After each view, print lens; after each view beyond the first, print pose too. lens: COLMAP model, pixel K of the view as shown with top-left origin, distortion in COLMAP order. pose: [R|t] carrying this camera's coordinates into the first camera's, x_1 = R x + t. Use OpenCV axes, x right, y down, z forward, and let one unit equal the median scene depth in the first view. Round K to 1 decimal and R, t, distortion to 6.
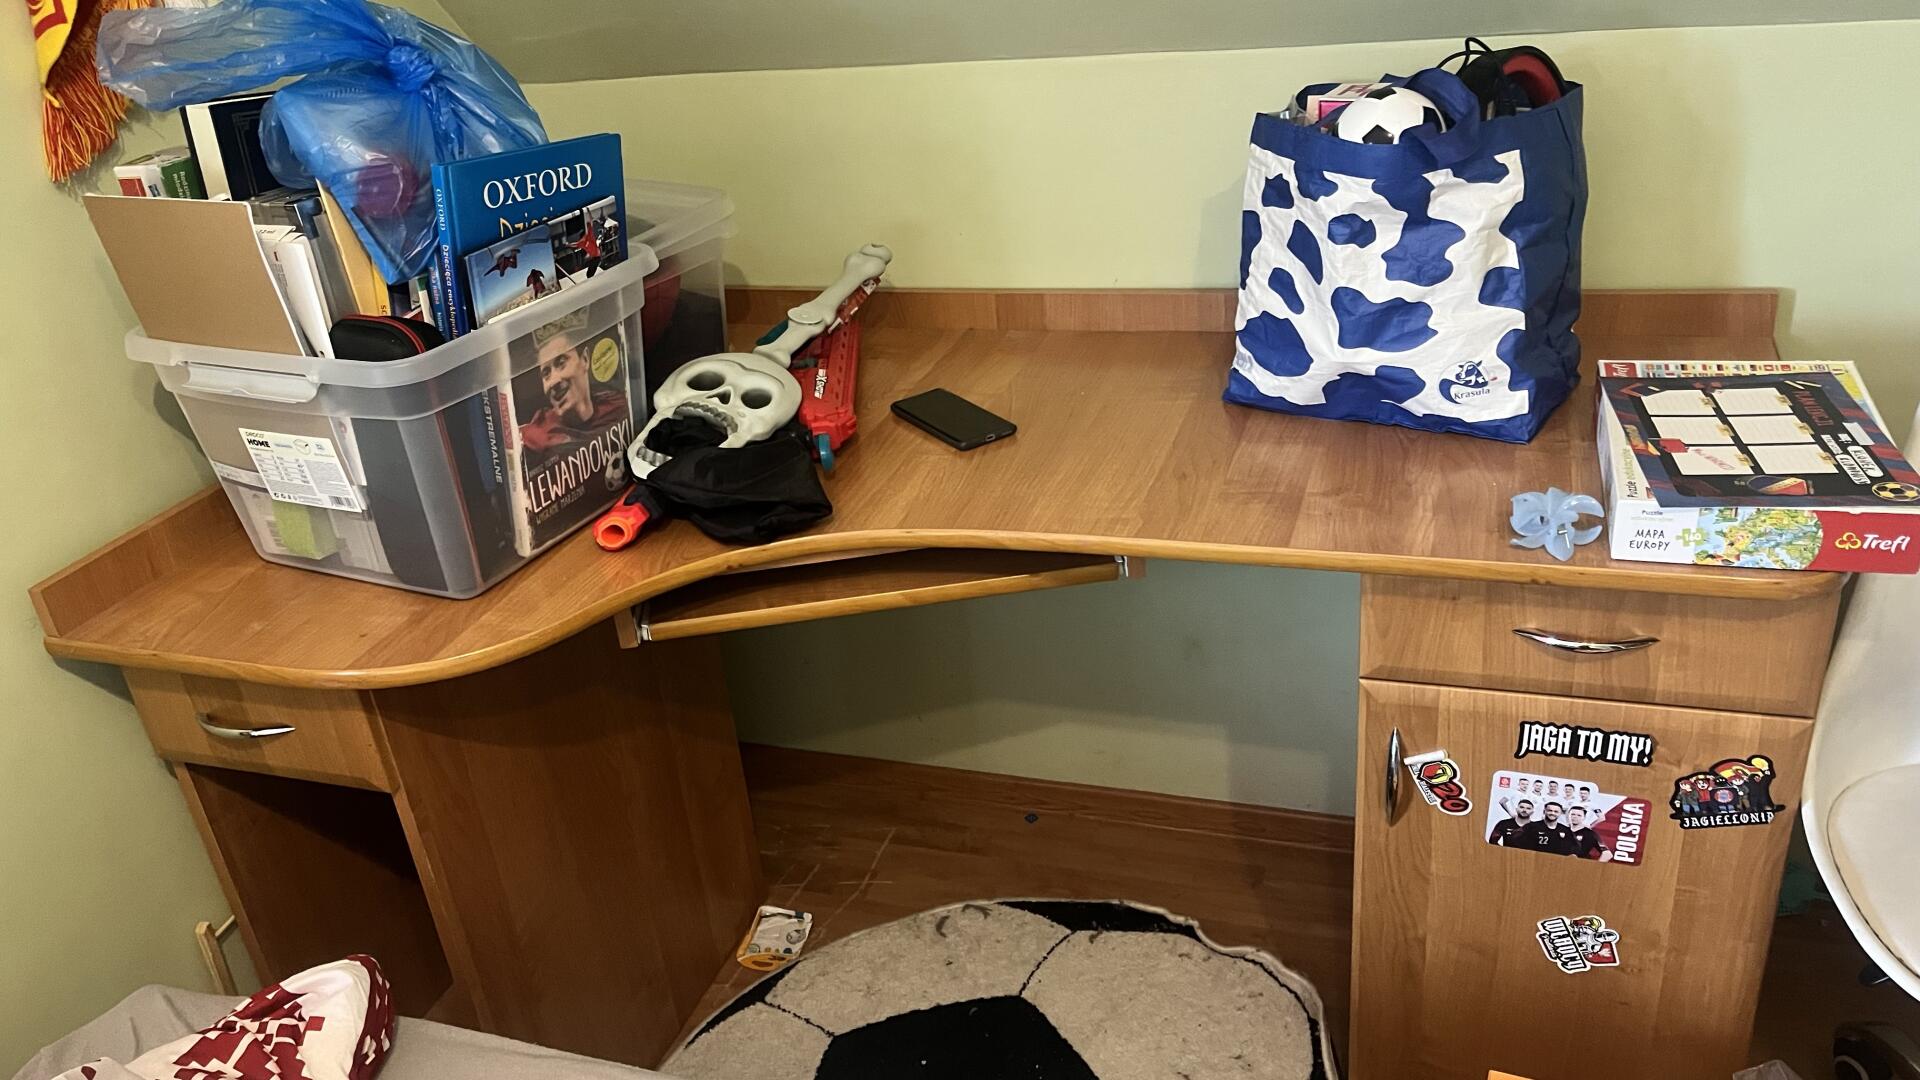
lens RADIAL K [[1434.1, 0, 959.3], [0, 1434.1, 541.9], [0, 0, 1]] dist [0.030749, -0.052046]
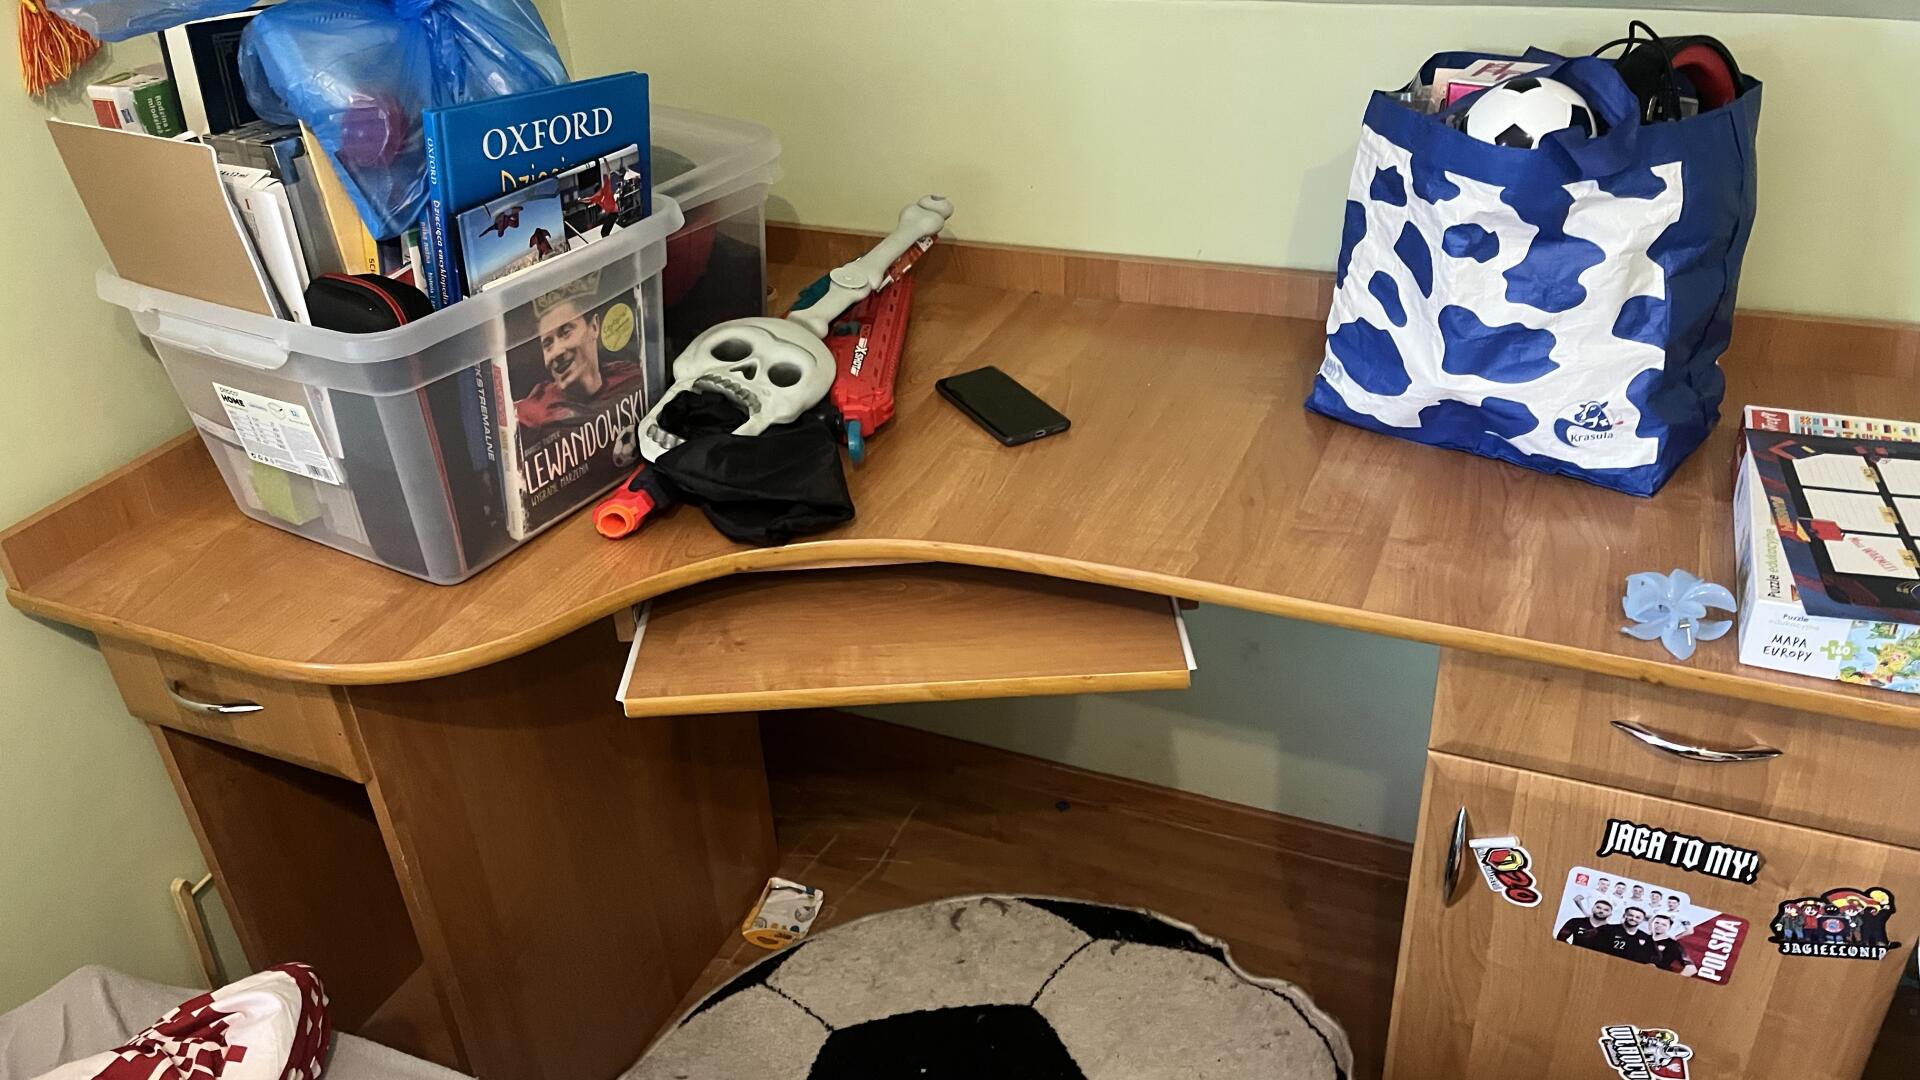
lens RADIAL K [[1434.1, 0, 949.2], [0, 1434.1, 538.1], [0, 0, 1]] dist [0.030749, -0.052046]
pose [[0.995406, 0.078767, -0.054437, 0.021260], [-0.074341, 0.994095, 0.079044, -0.083527], [0.060341, -0.074634, 0.995384, 0.105419]]
